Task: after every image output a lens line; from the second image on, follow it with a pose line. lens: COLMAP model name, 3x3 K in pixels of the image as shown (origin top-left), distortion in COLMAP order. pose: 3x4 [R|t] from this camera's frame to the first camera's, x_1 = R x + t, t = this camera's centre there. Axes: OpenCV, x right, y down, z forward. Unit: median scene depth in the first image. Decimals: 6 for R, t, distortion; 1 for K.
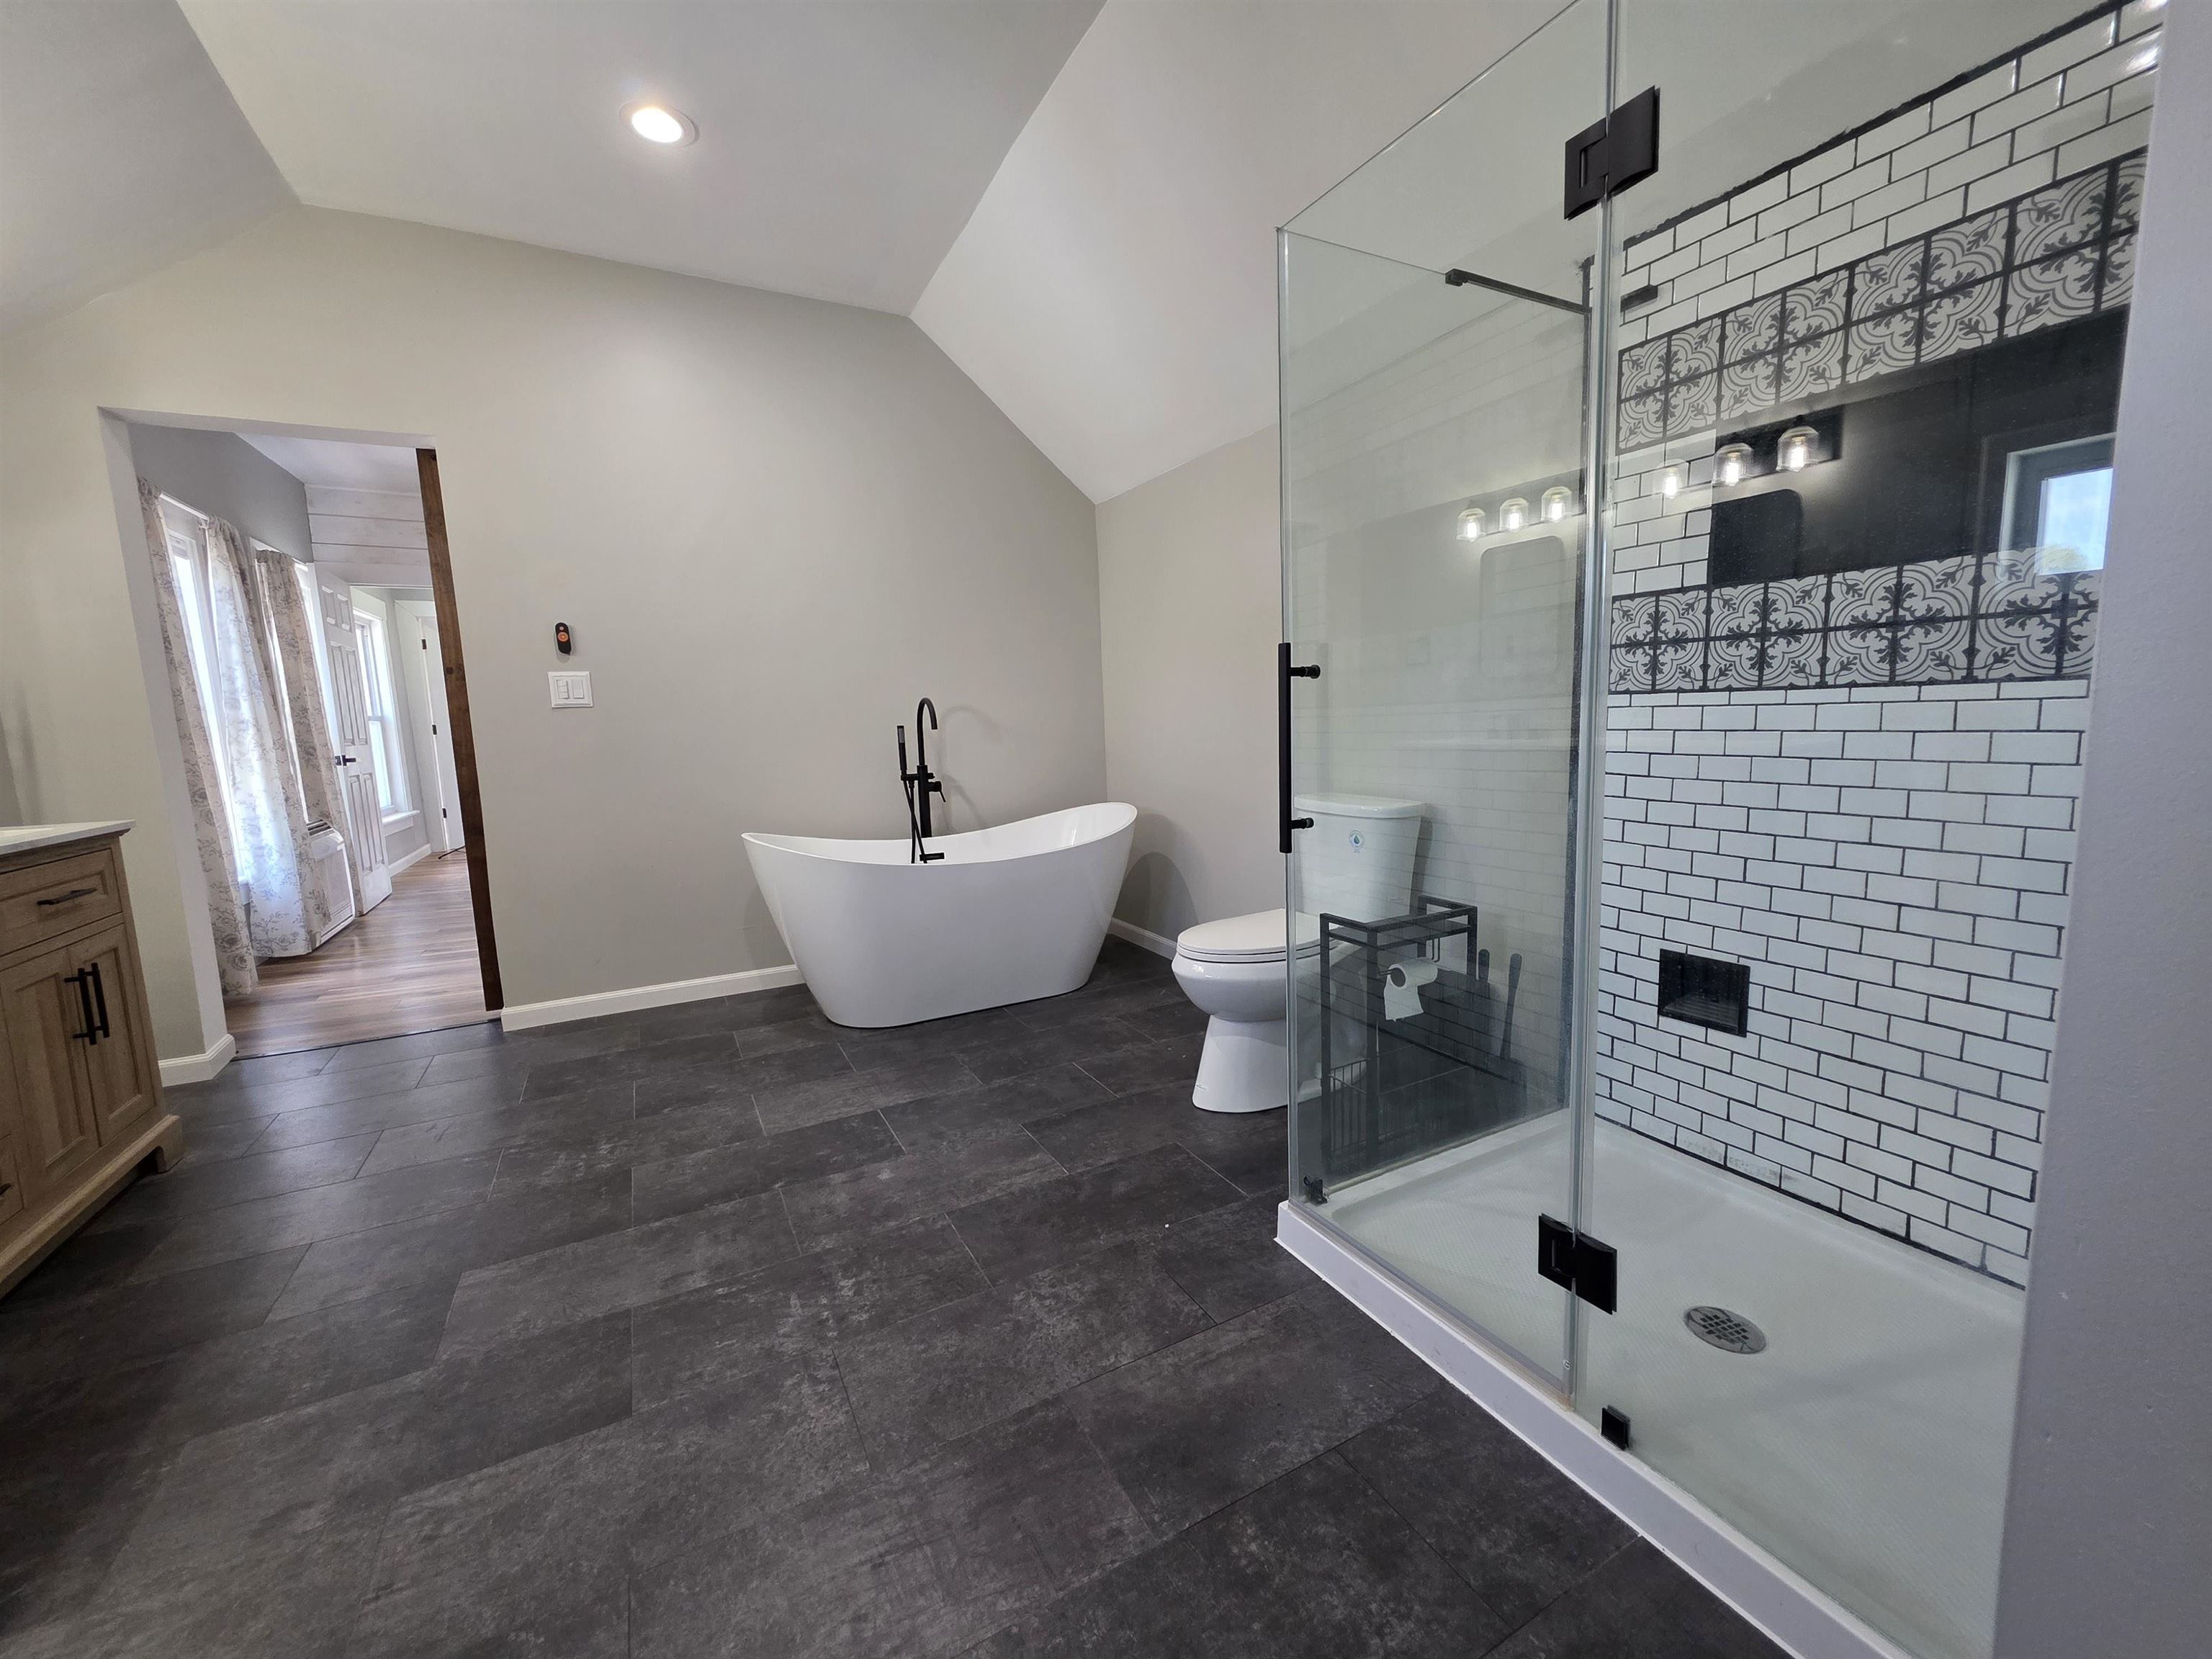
lens RADIAL K [[885.5, 0, 1123.2], [0, 885.5, 828.2], [0, 0, 1]] dist [0.000767, 0.000503]
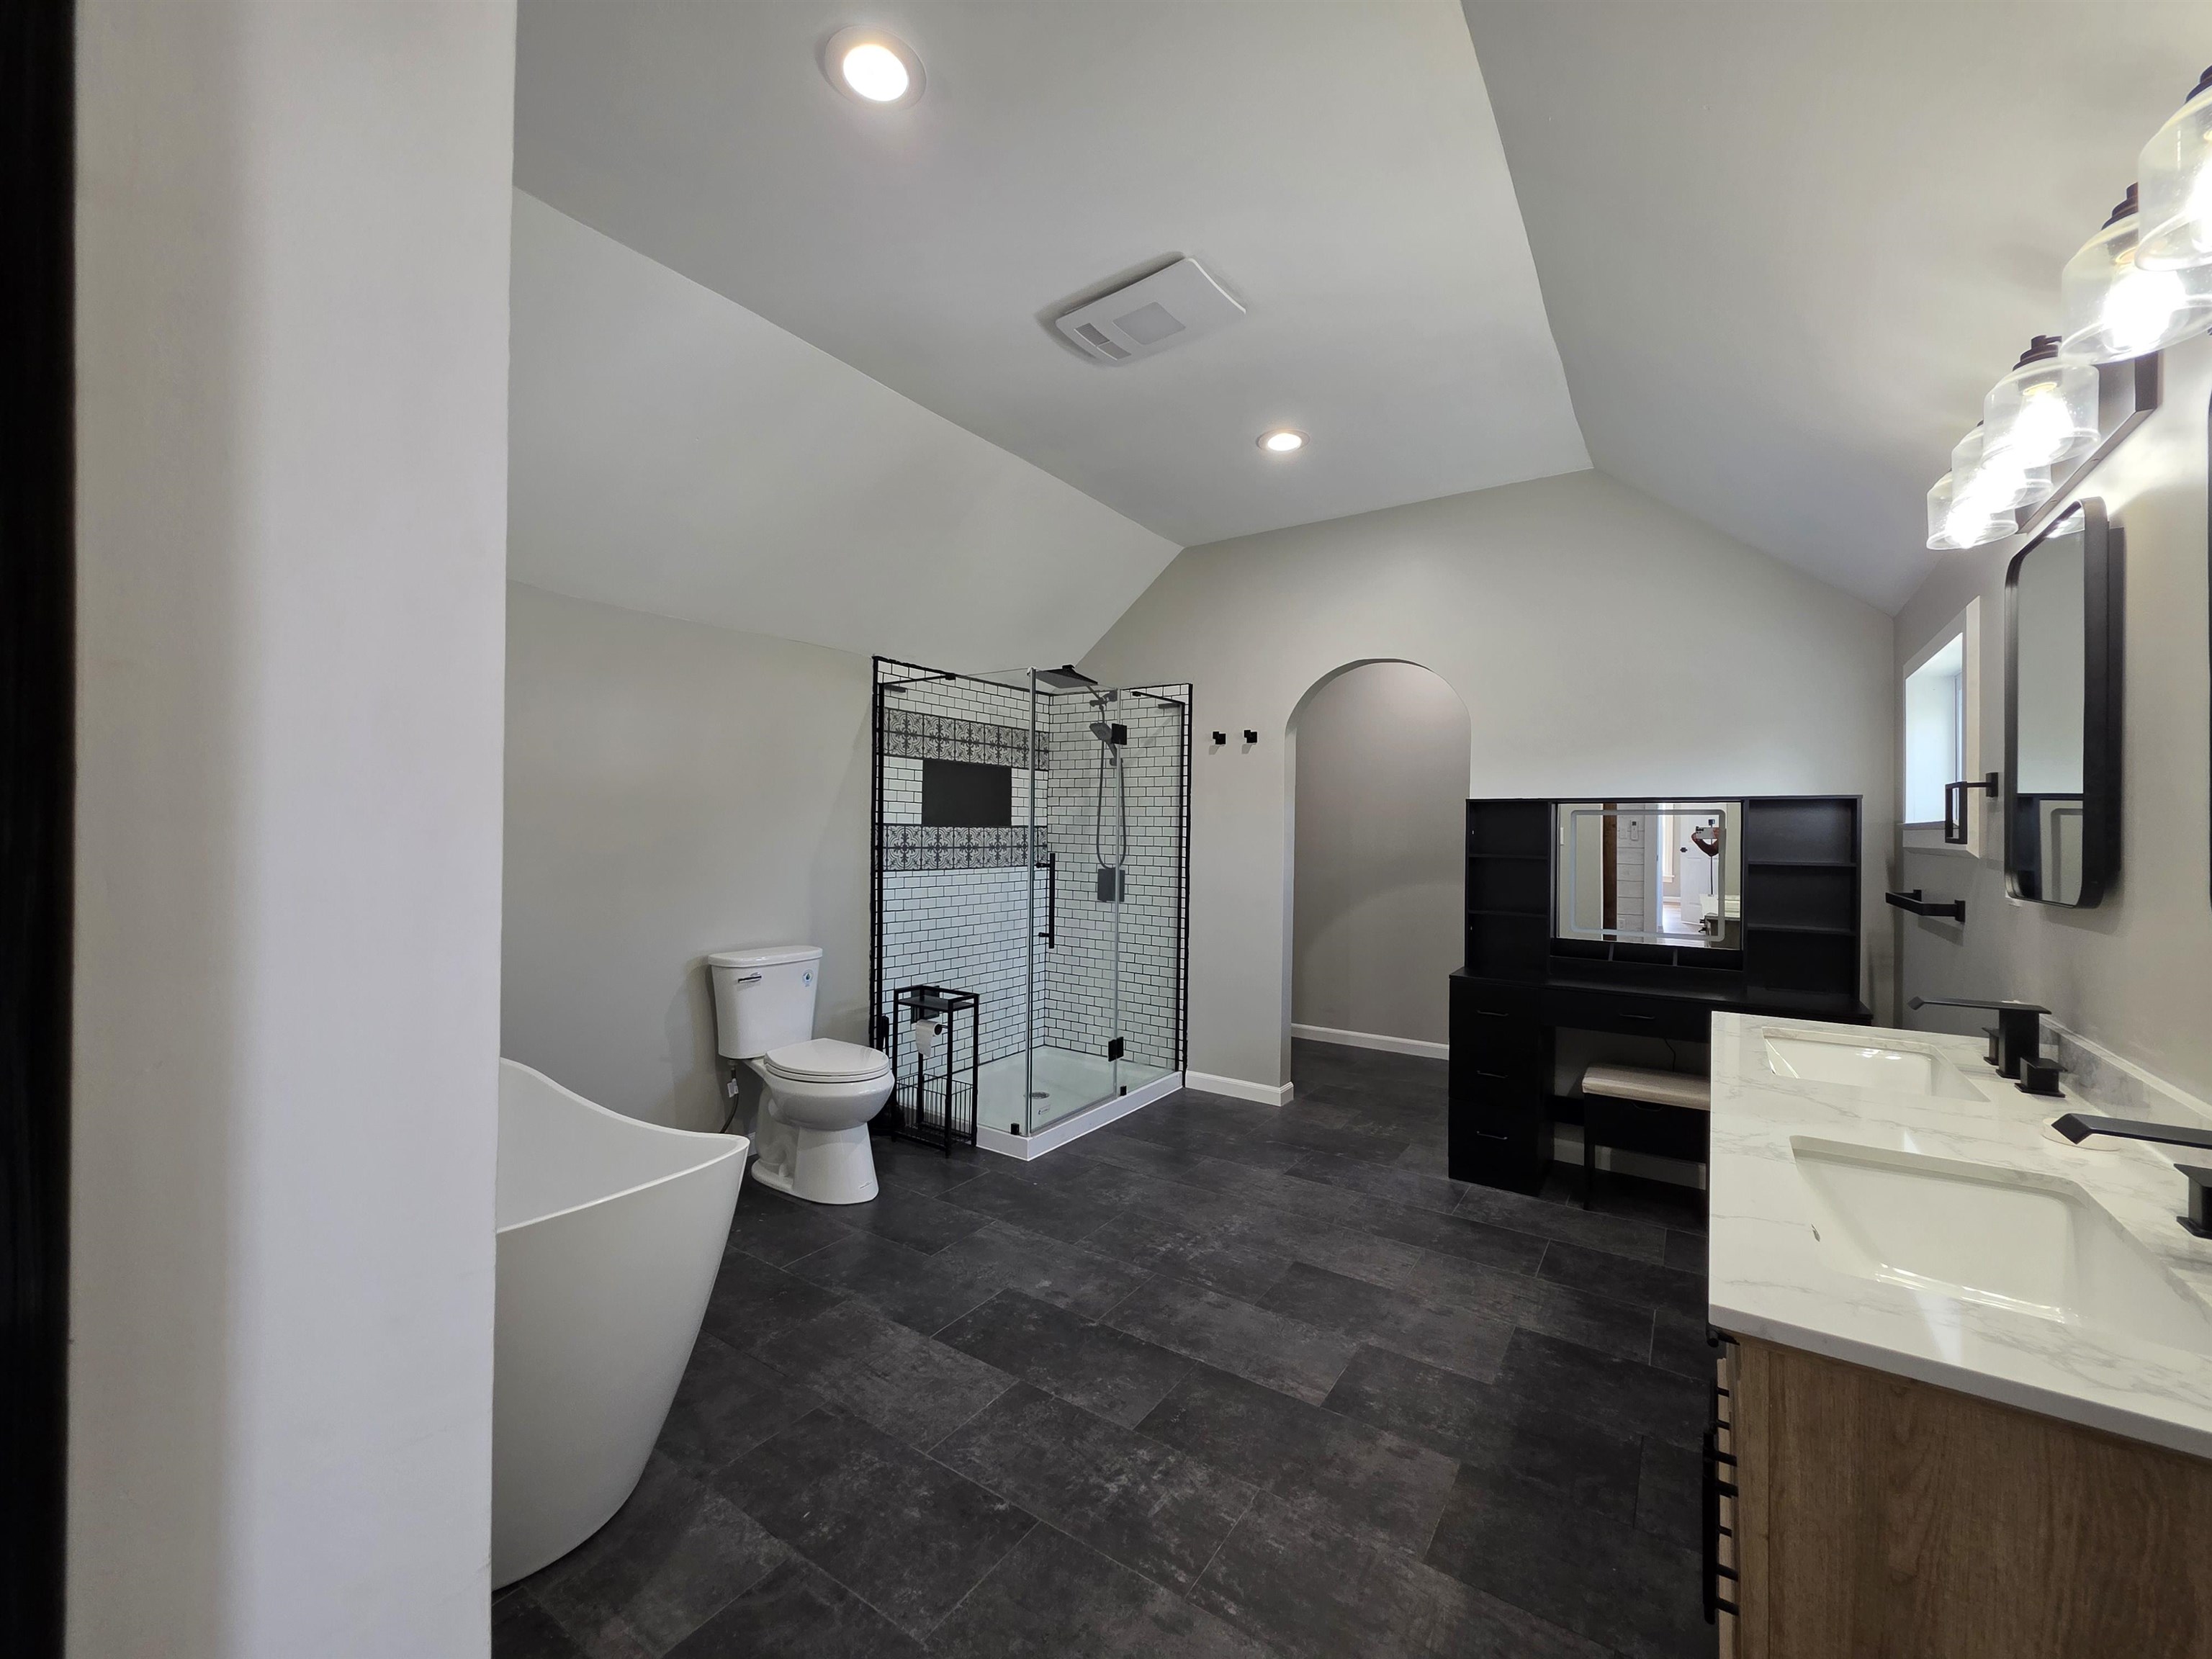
lens RADIAL K [[885.5, 0, 1107.2], [0, 885.5, 824.7], [0, 0, 1]] dist [0.000767, 0.000503]
pose [[-0.456706, 0.033935, 0.888970, -1.665395], [0.117020, 0.992881, 0.022217, -0.279558], [-0.881888, 0.114174, -0.457425, 1.689429]]
